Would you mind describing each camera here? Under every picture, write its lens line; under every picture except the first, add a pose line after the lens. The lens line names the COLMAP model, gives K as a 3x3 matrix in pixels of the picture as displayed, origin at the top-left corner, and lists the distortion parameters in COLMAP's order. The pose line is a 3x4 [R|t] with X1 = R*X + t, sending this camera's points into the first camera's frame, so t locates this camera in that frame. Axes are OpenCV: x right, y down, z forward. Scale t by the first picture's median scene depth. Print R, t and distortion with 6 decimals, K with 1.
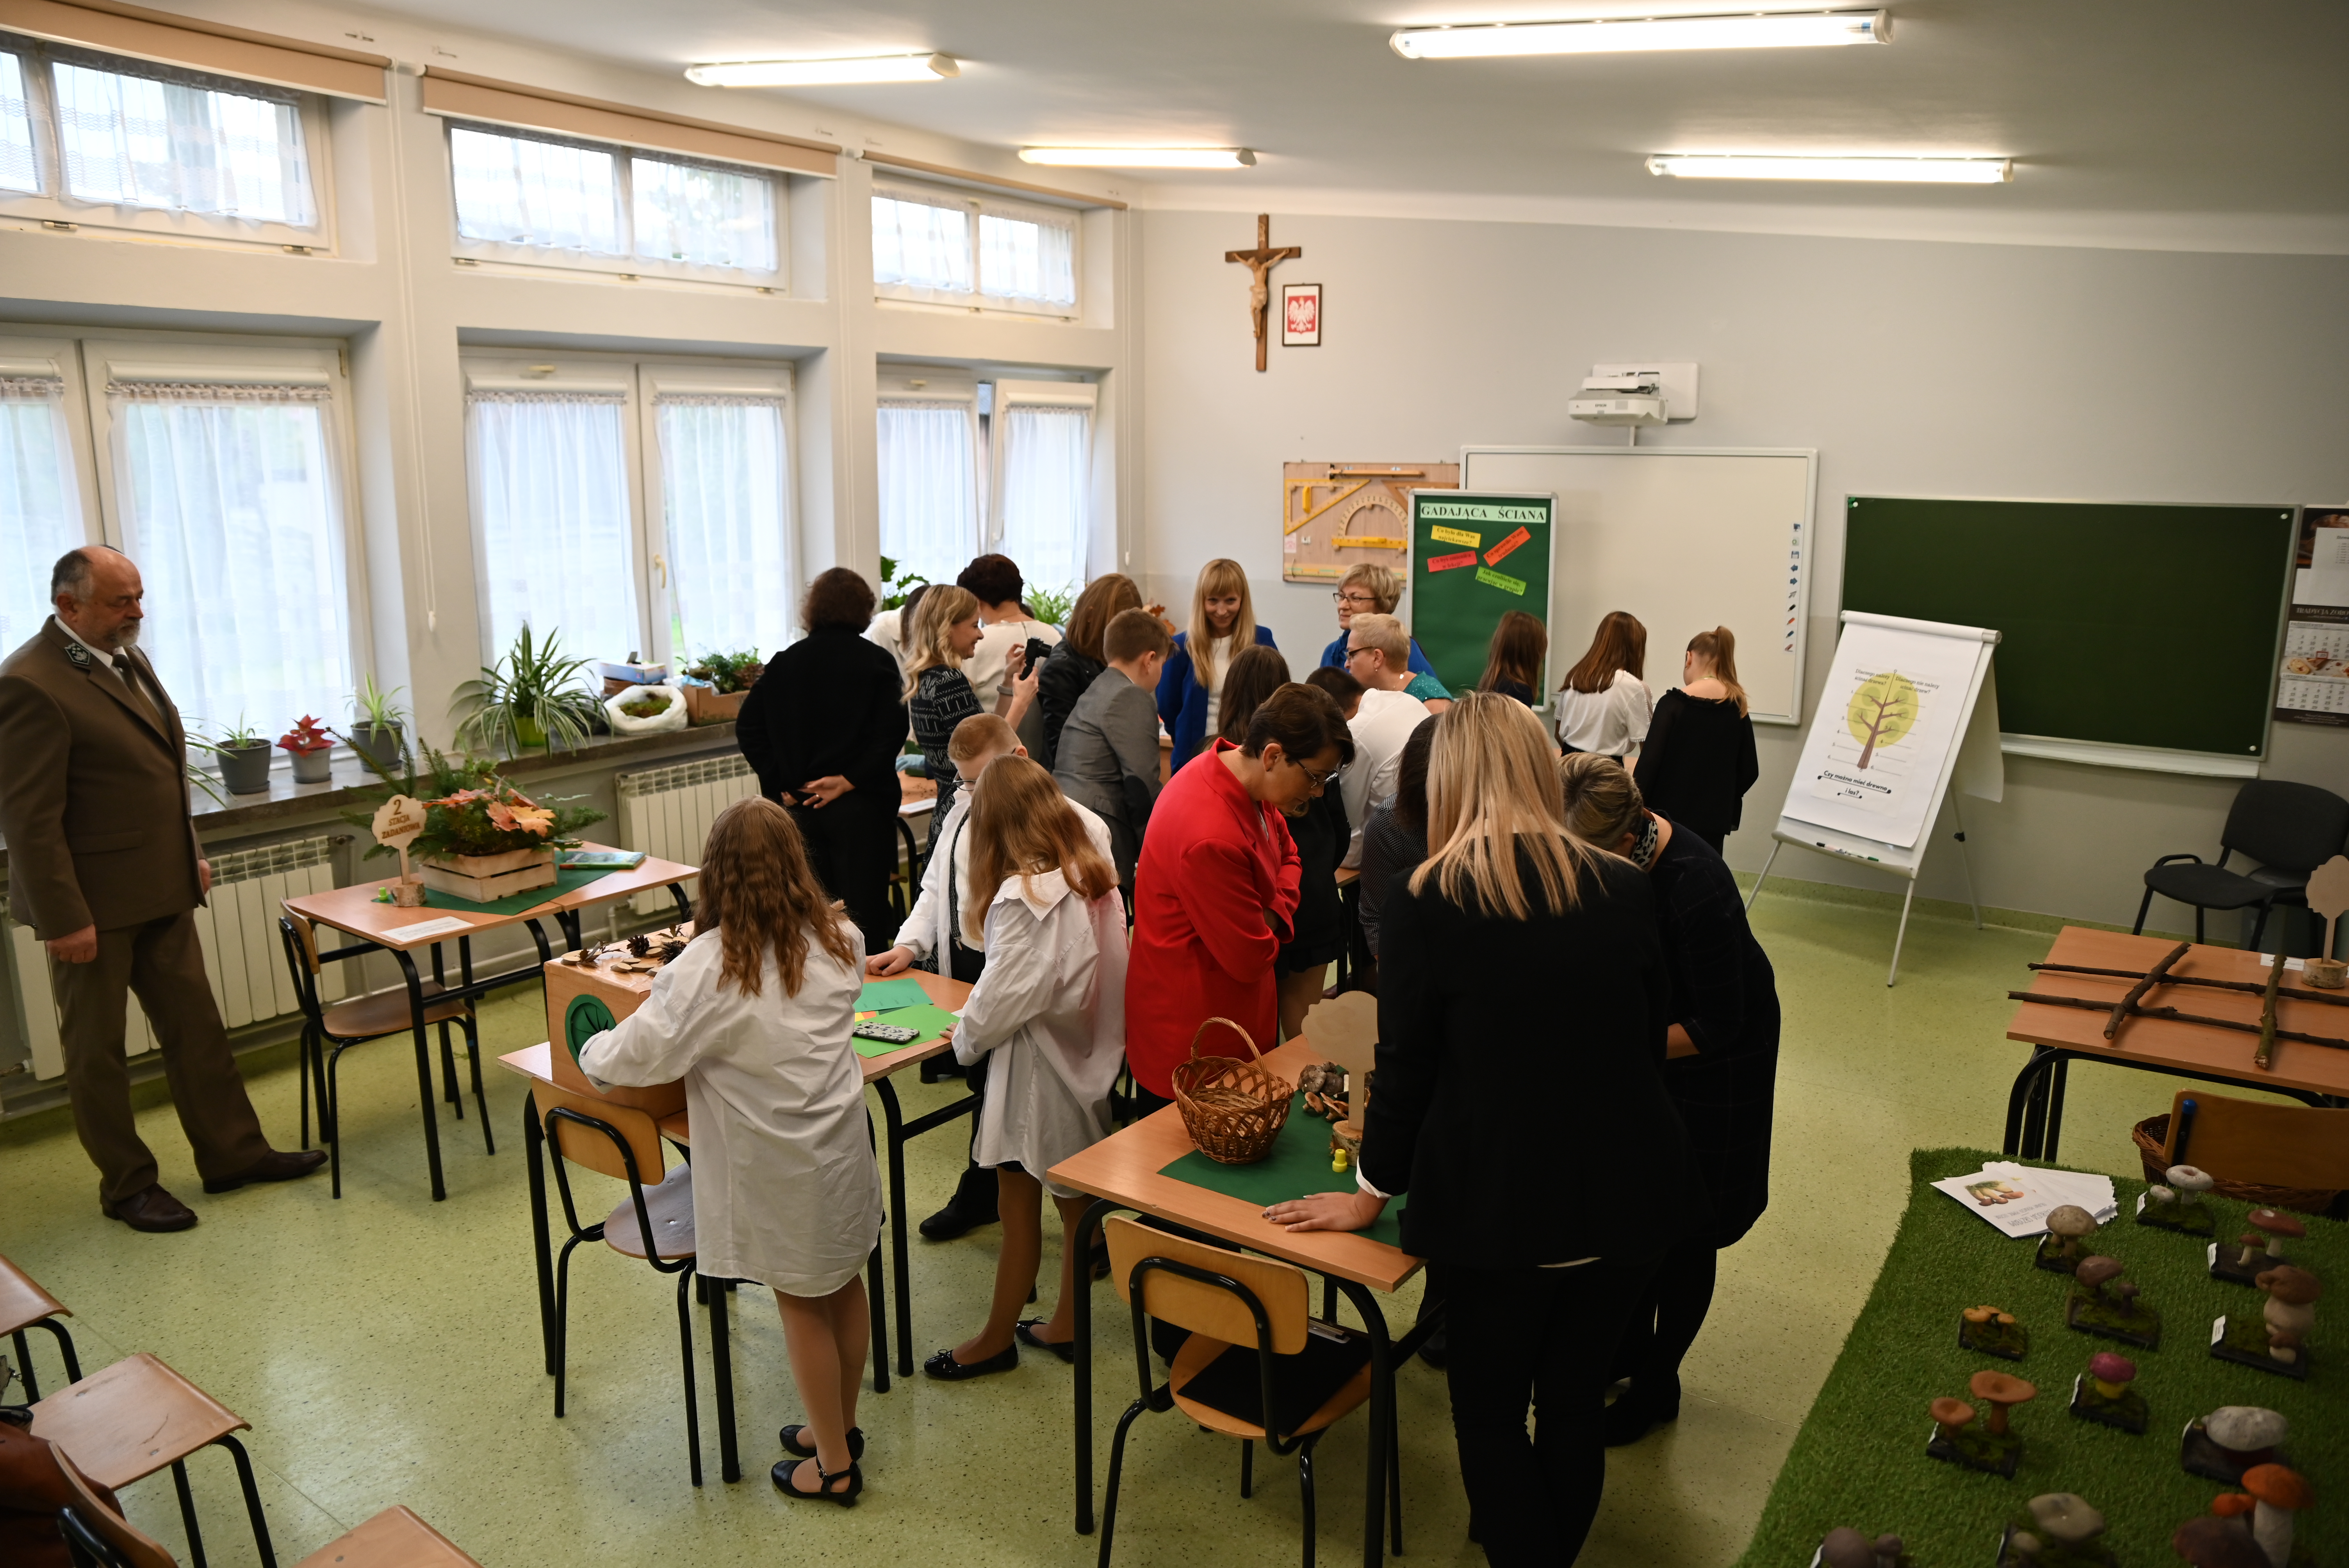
lens RADIAL K [[1644.7, 0, 1159.9], [0, 1644.7, 782.3], [0, 0, 1]] dist [-0.000368, 0.003809]
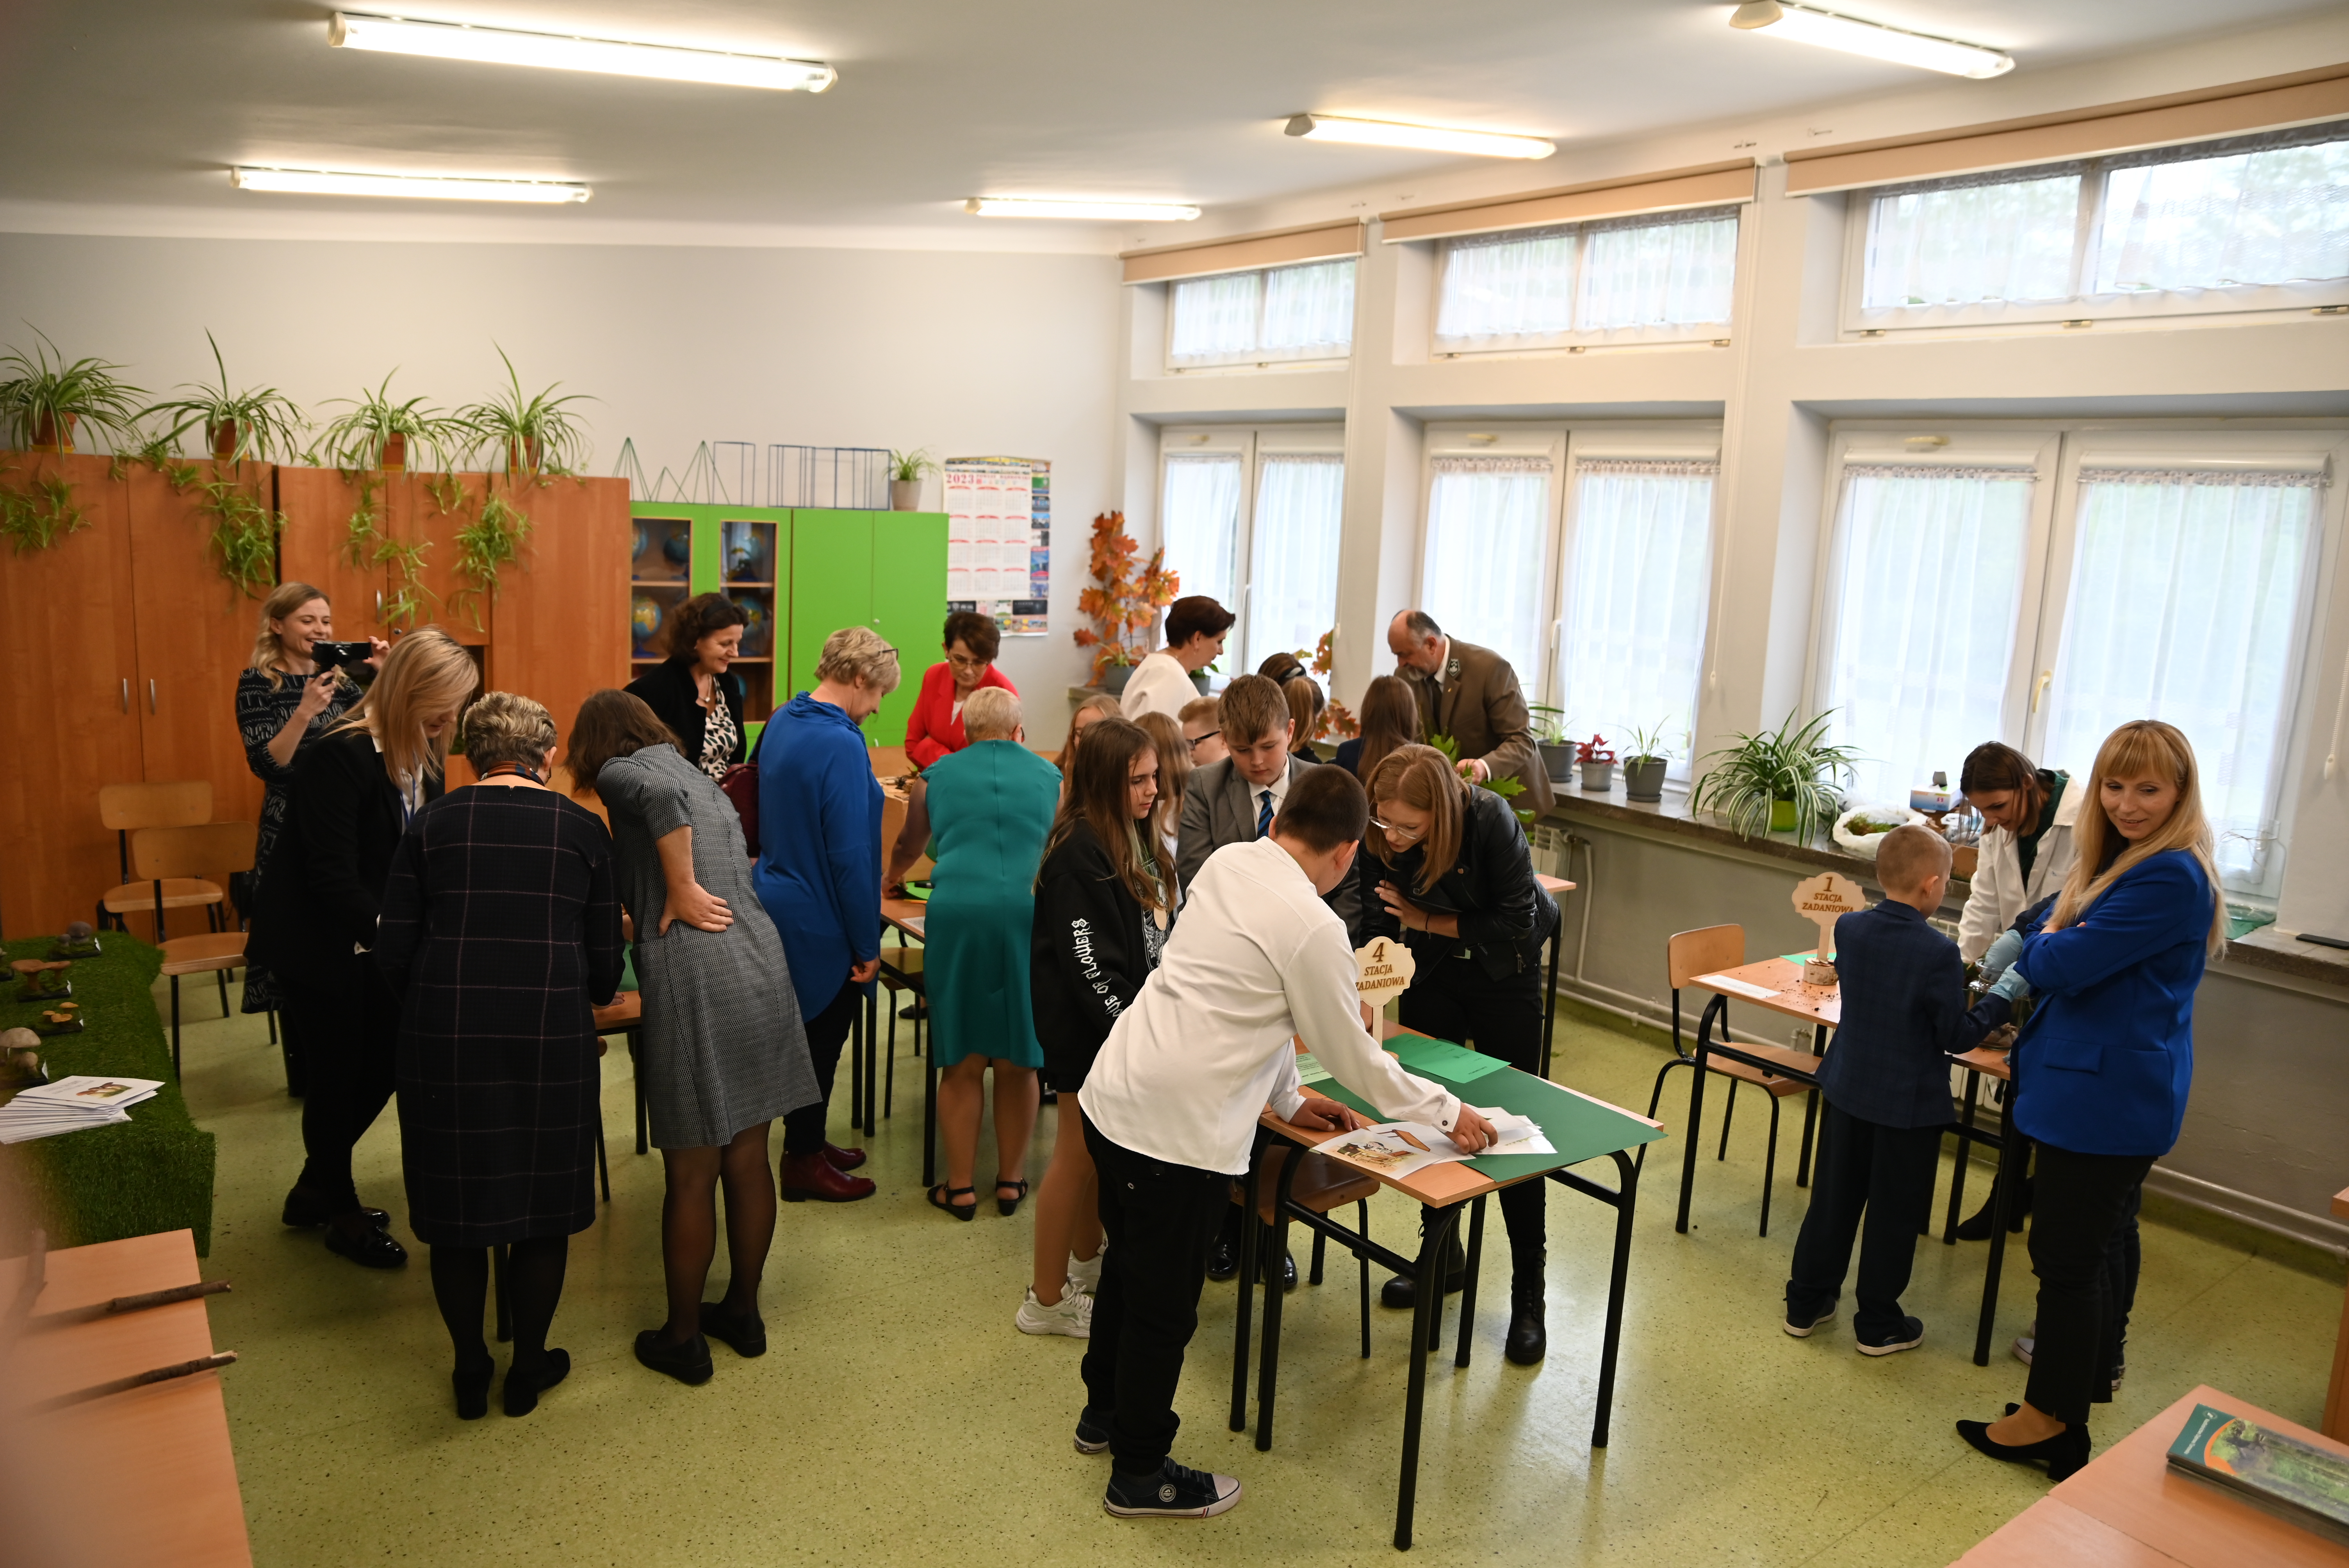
lens RADIAL K [[1644.7, 0, 1159.9], [0, 1644.7, 782.3], [0, 0, 1]] dist [-0.000368, 0.003809]
pose [[-0.308907, 0.158810, -0.937740, 0.696911], [-0.236939, 0.942026, 0.237587, -0.212223], [0.921106, 0.295579, -0.253370, 1.002562]]
